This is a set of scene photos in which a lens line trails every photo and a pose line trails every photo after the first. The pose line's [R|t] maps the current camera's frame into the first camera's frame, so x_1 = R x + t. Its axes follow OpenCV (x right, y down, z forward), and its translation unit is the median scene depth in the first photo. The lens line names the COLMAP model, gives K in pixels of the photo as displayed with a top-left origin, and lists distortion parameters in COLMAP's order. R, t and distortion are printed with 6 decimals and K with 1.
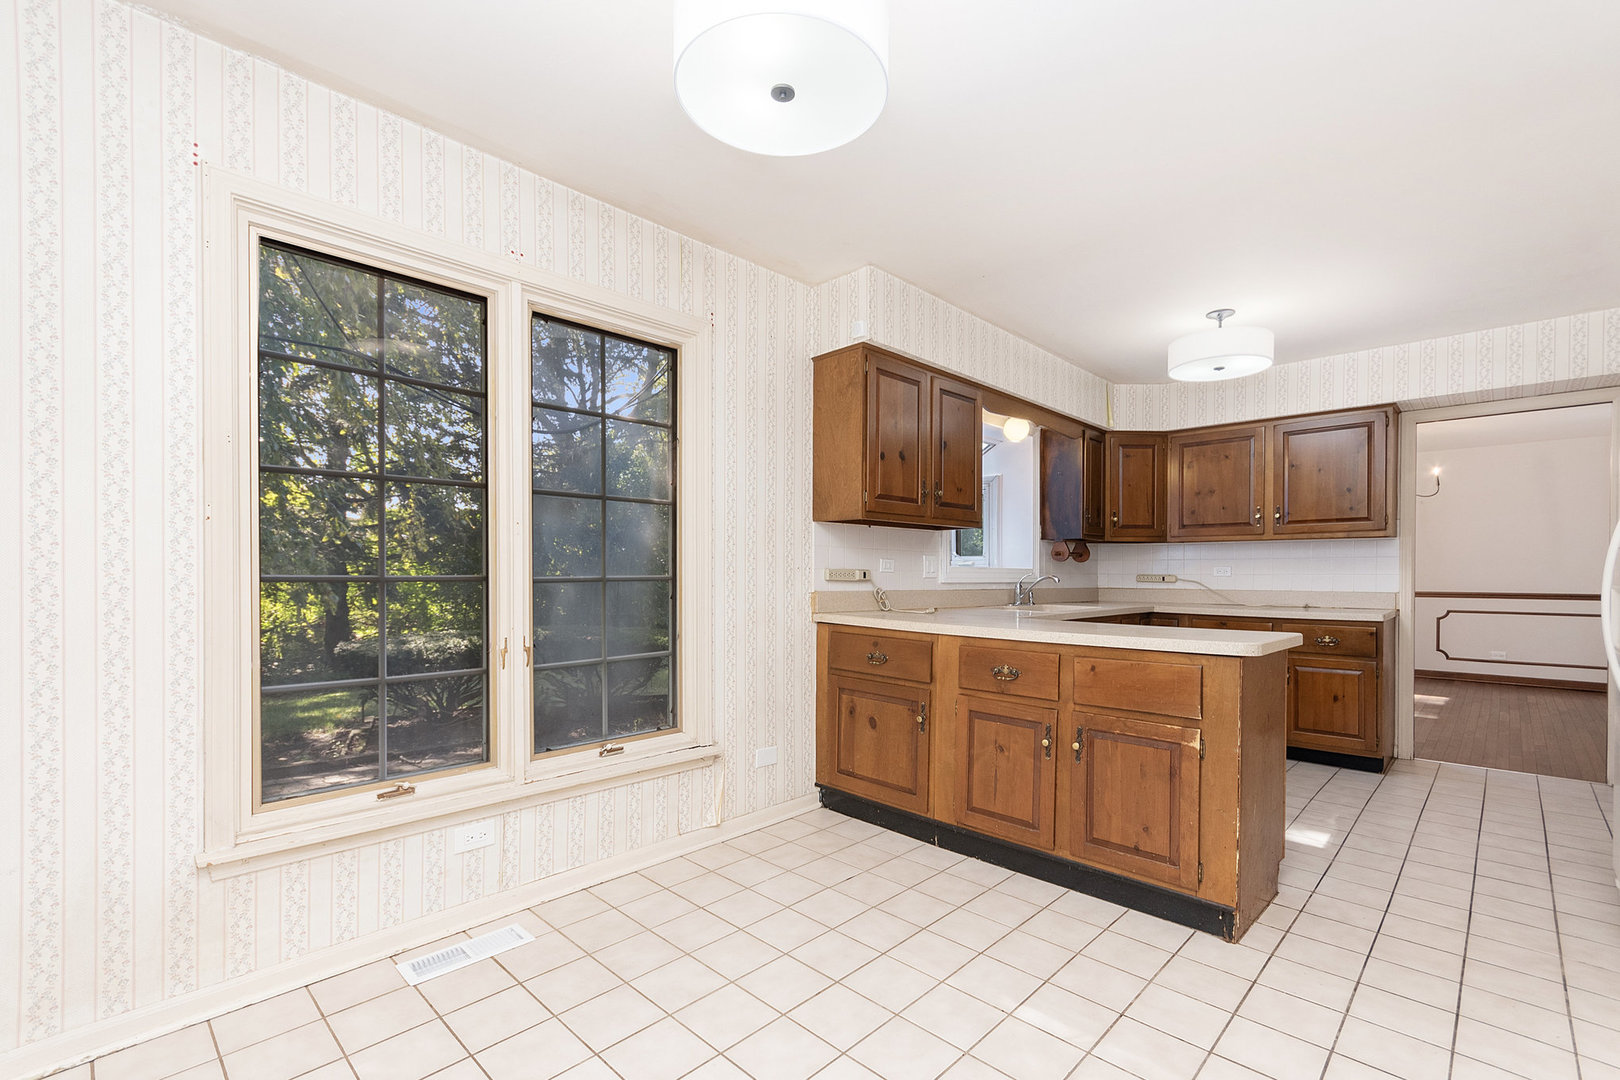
lens RADIAL K [[718.6, 0, 800.8], [0, 718.6, 577.3], [0, 0, 1]] dist [-0.002425, -0.000716]
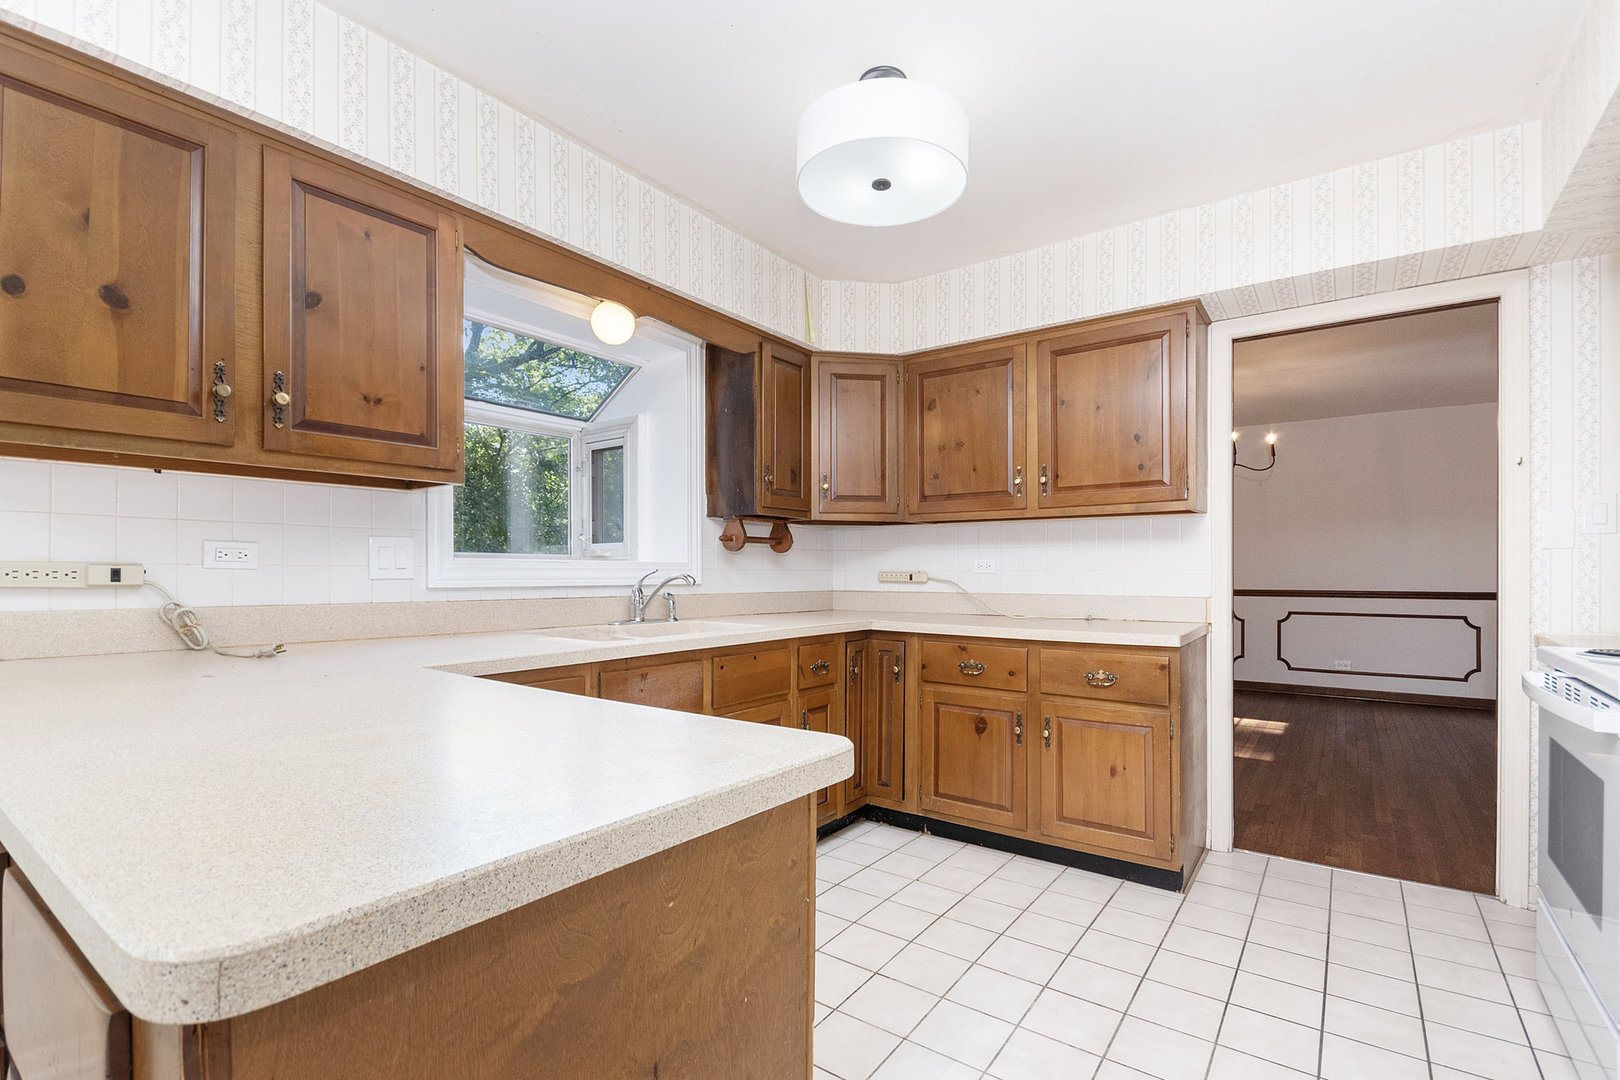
lens RADIAL K [[742.5, 0, 811.2], [0, 742.5, 570.3], [0, 0, 1]] dist [-0.005980, -0.000135]
pose [[0.988392, -0.003448, 0.151886, 0.353607], [0.004369, 0.999974, -0.005735, -0.001128], [-0.151863, 0.006332, 0.988381, 0.367860]]
